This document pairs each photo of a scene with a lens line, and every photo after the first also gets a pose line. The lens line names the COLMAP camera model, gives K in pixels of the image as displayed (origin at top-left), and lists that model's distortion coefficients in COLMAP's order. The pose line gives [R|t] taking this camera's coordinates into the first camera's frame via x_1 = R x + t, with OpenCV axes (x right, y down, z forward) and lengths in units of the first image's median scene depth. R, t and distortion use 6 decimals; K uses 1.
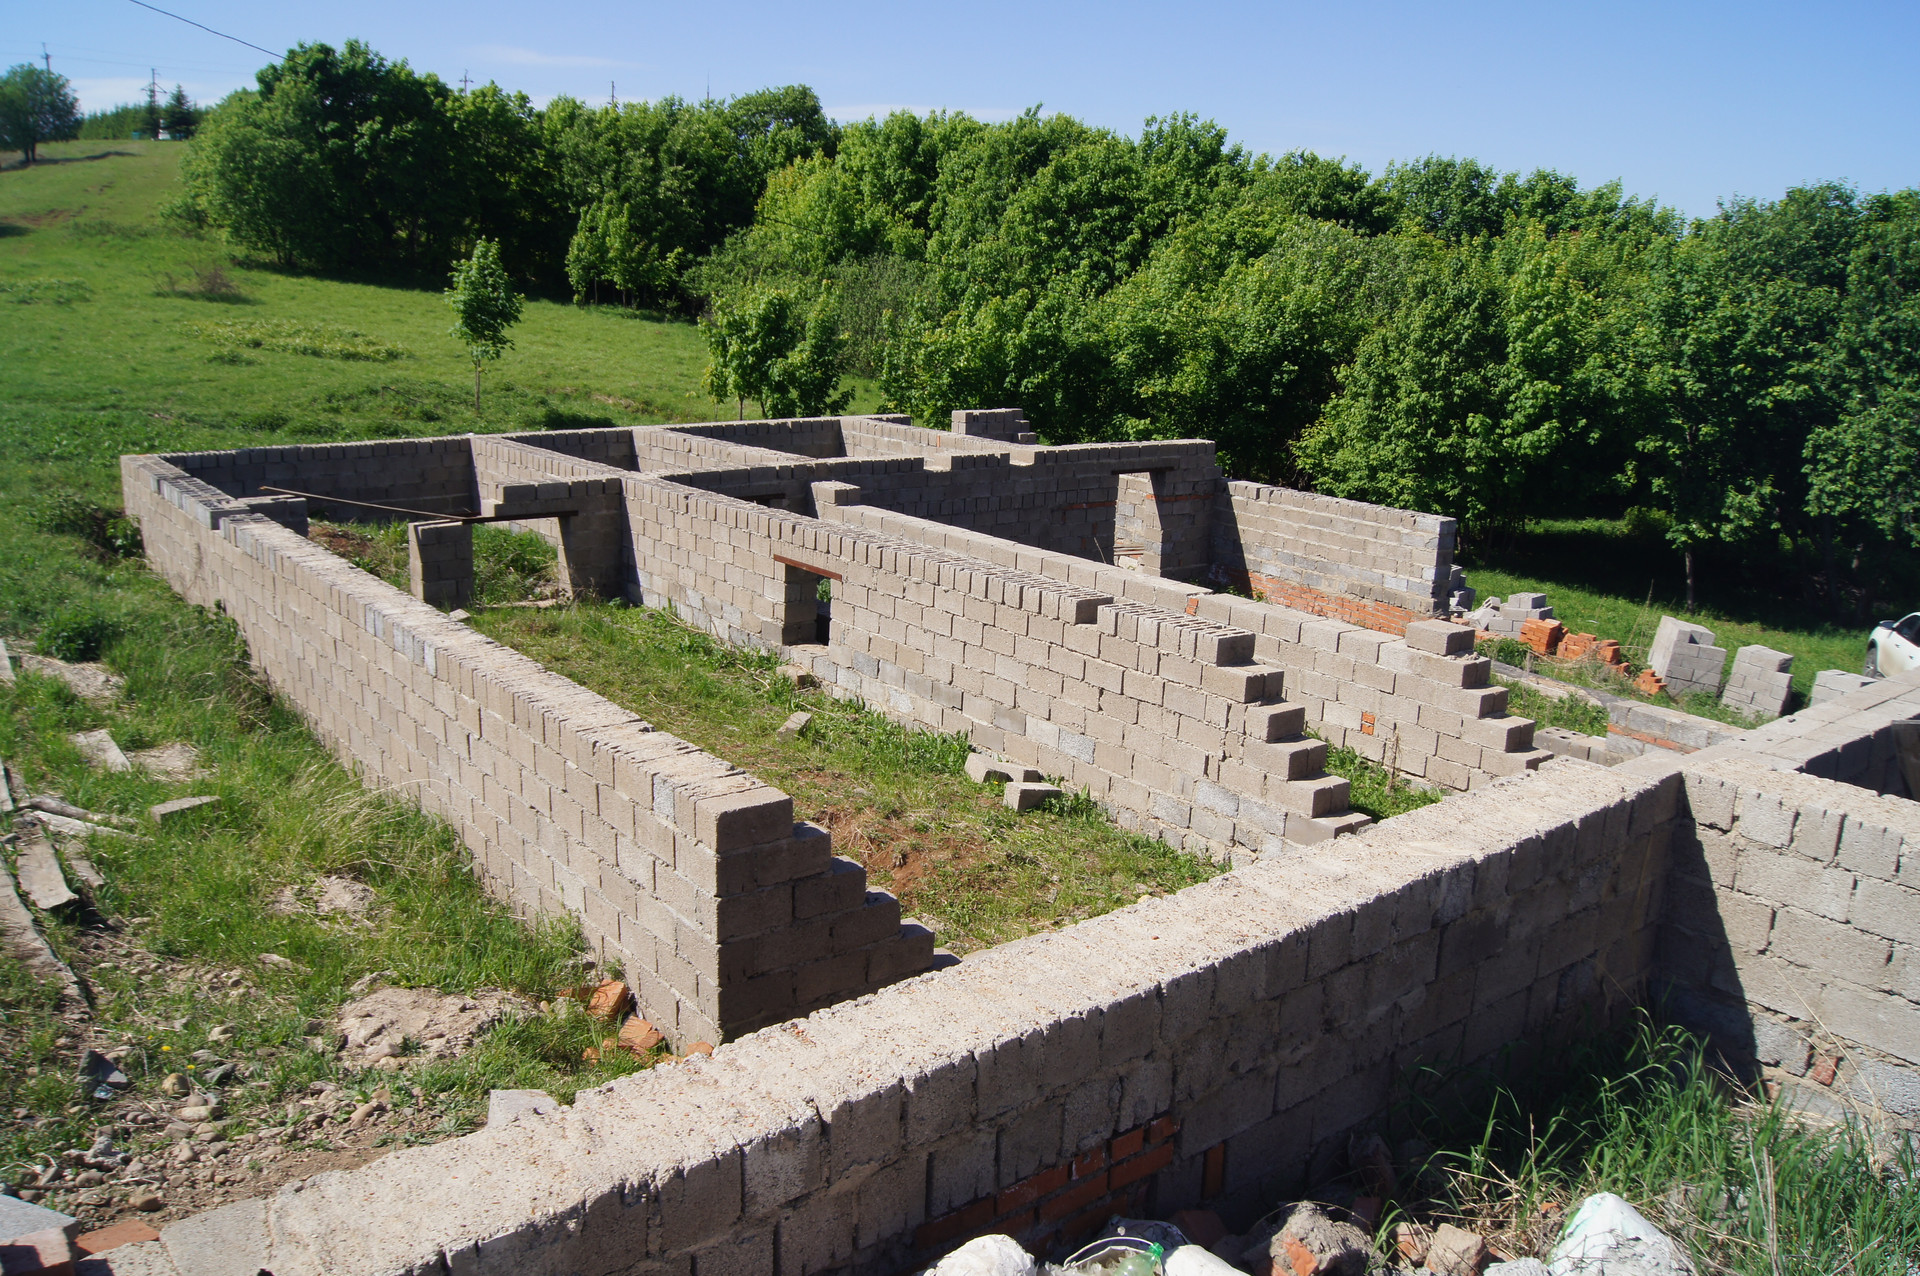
lens RADIAL K [[1489.9, 0, 900.2], [0, 1489.9, 600.1], [0, 0, 1]] dist [-0.081271, 0.002056]
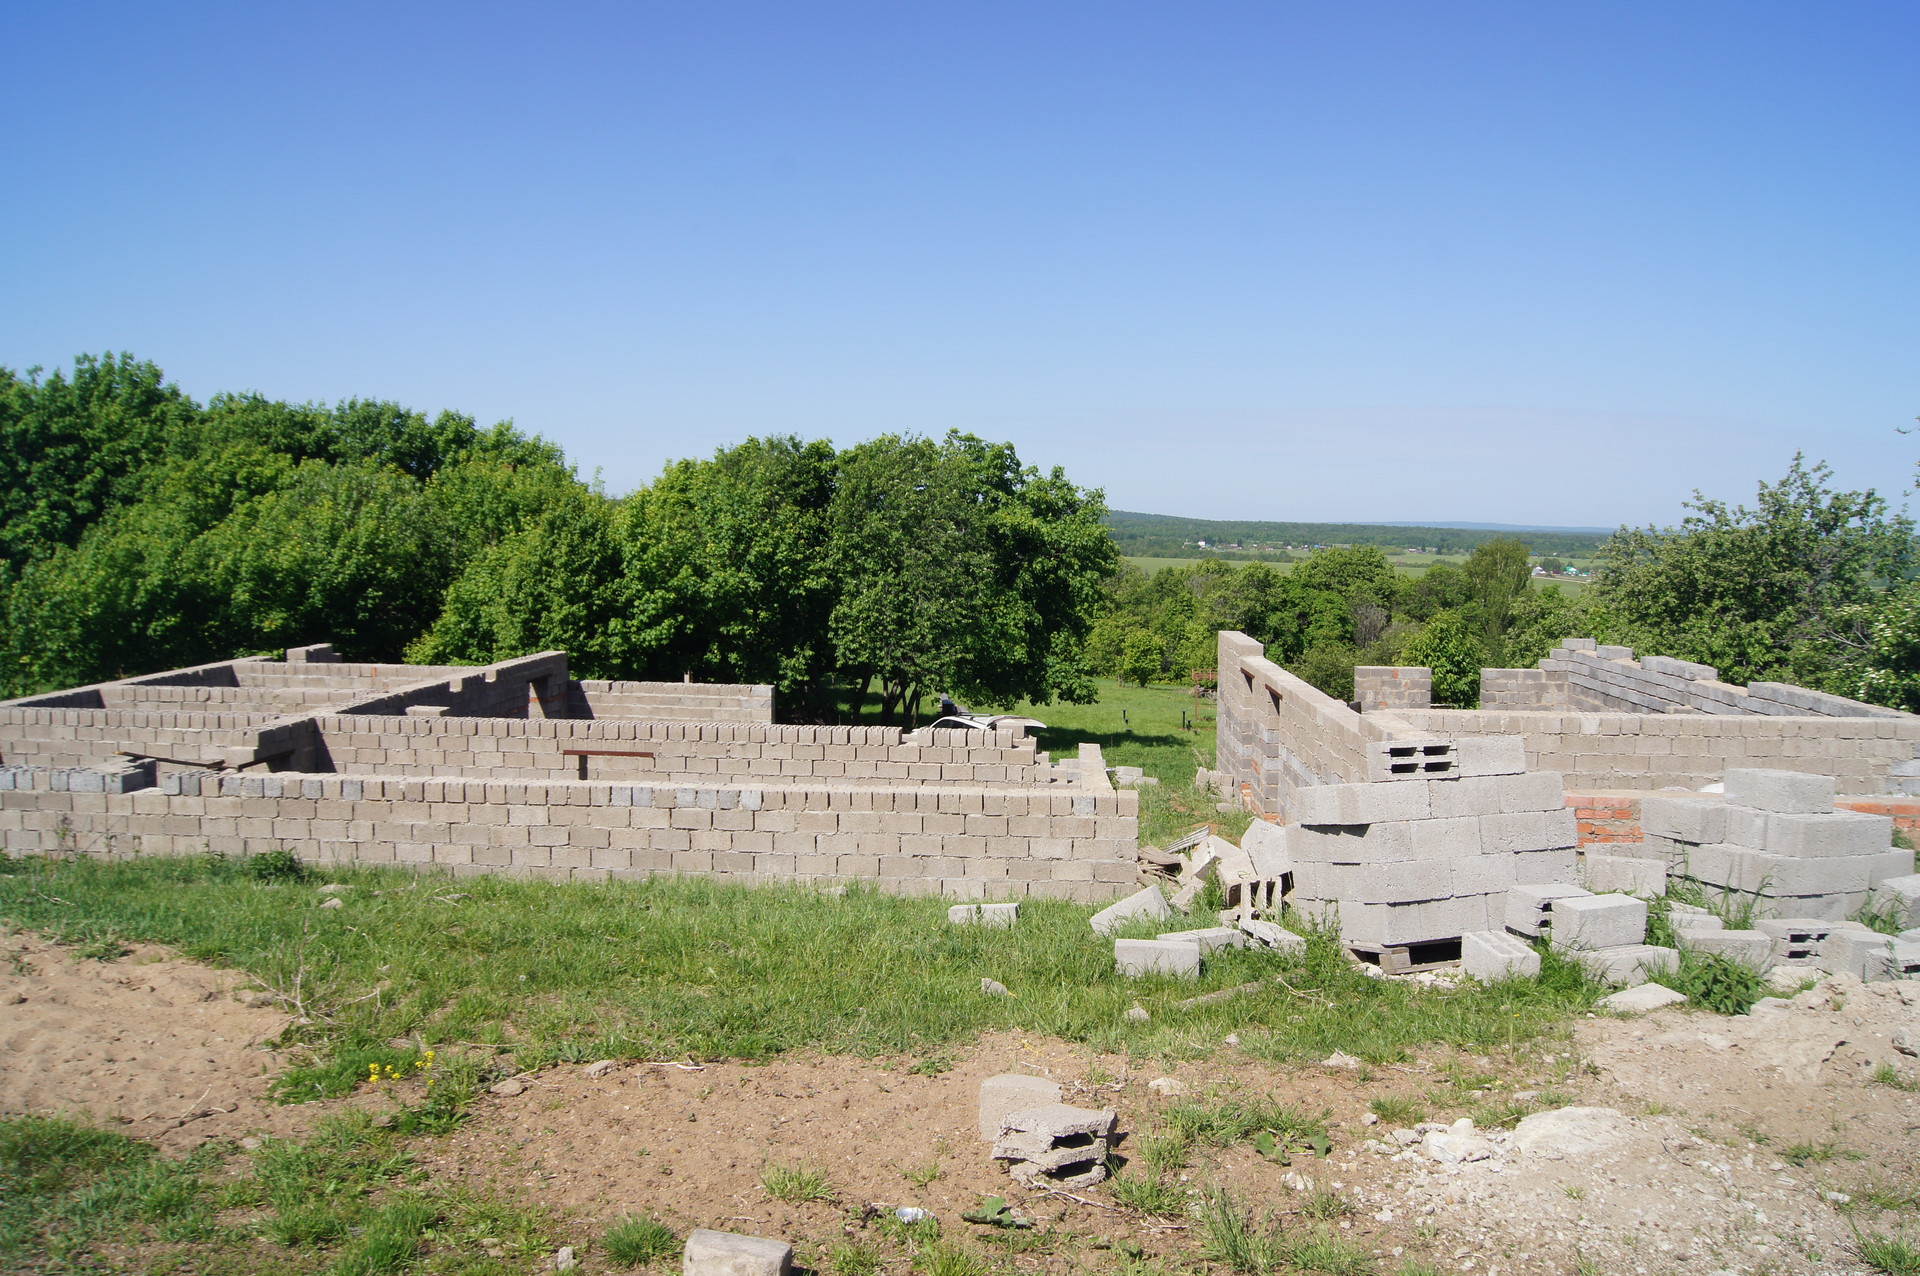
lens RADIAL K [[1511.9, 0, 884.3], [0, 1511.9, 604.0], [0, 0, 1]] dist [-0.078584, -0.000050]
pose [[0.675836, -0.067641, 0.733942, -0.453354], [0.170486, 0.983121, -0.066383, -0.012934], [-0.717064, 0.169991, 0.675960, -0.061845]]
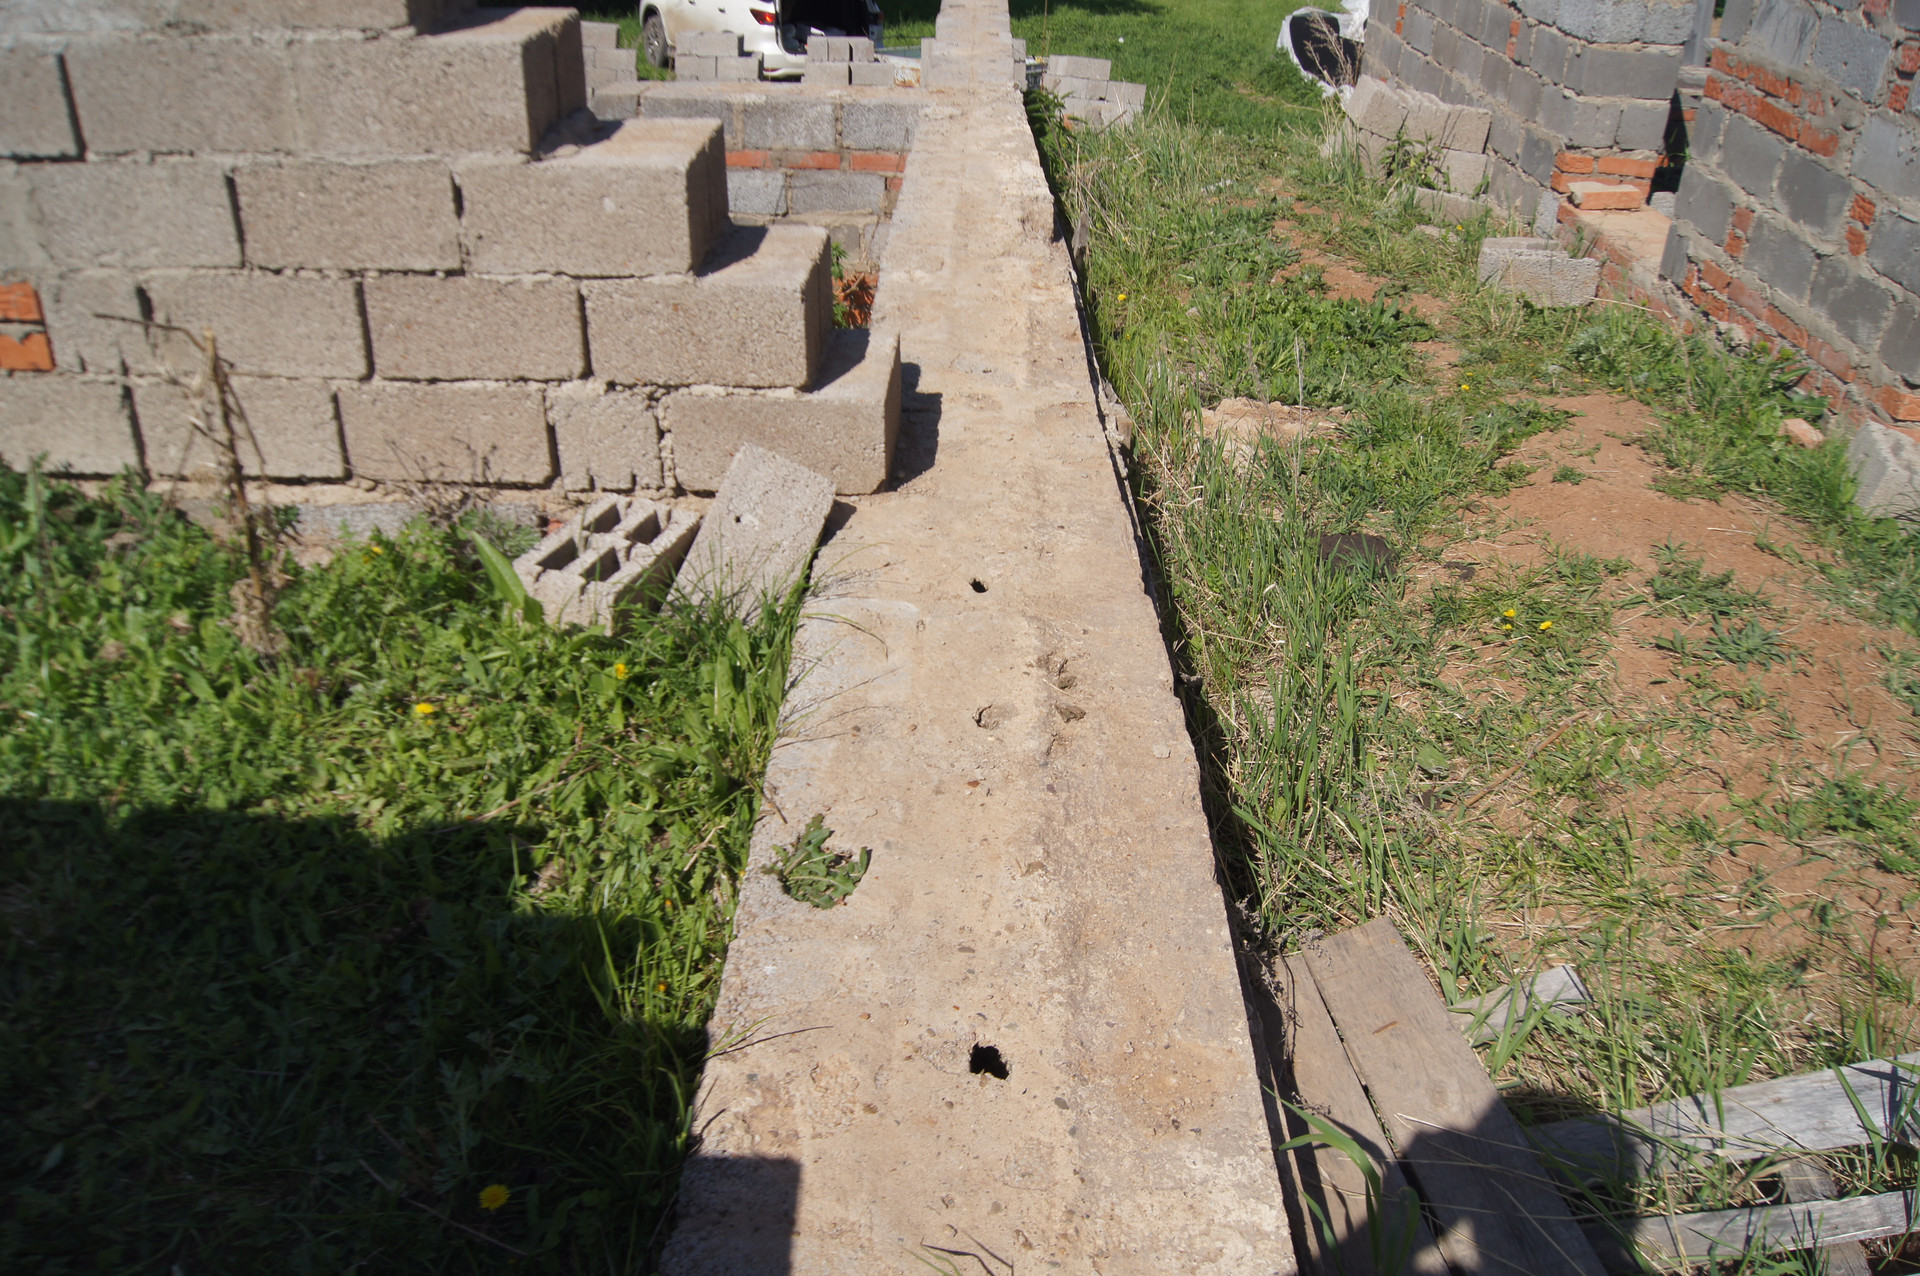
lens RADIAL K [[1490.7, 0, 900.1], [0, 1490.7, 610.1], [0, 0, 1]] dist [-0.077408, 0.006971]
pose [[0.626692, -0.415547, 0.659225, 0.104659], [0.176183, 0.899607, 0.399584, 0.025780], [-0.759089, -0.134272, 0.636989, 0.330373]]
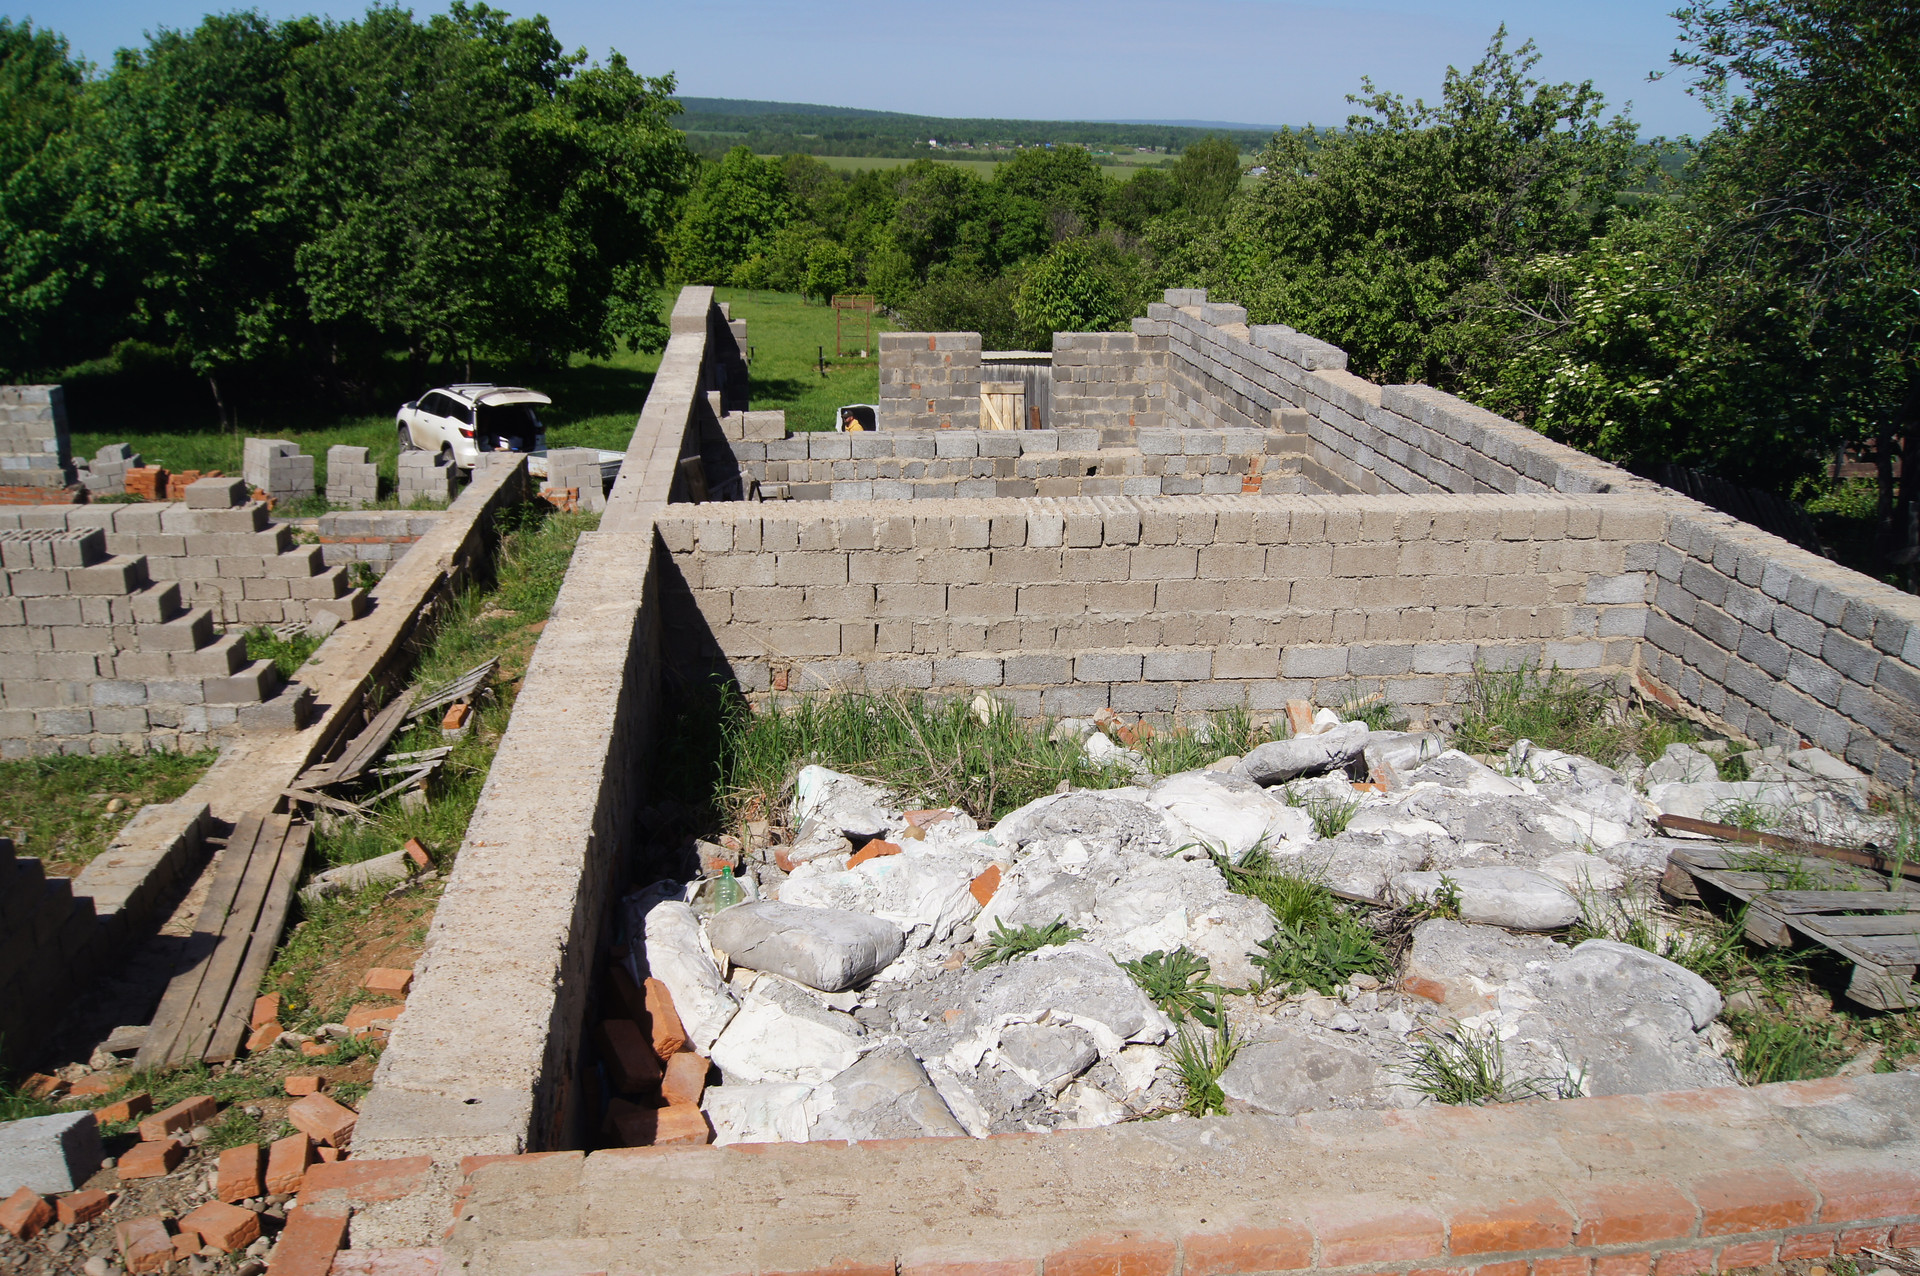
lens RADIAL K [[1511.9, 0, 884.3], [0, 1511.9, 604.0], [0, 0, 1]] dist [-0.078584, -0.000050]
pose [[0.538781, -0.286652, 0.792178, -0.106971], [0.191729, 0.957377, 0.216031, -0.016118], [-0.820338, 0.035490, 0.570776, -0.007023]]
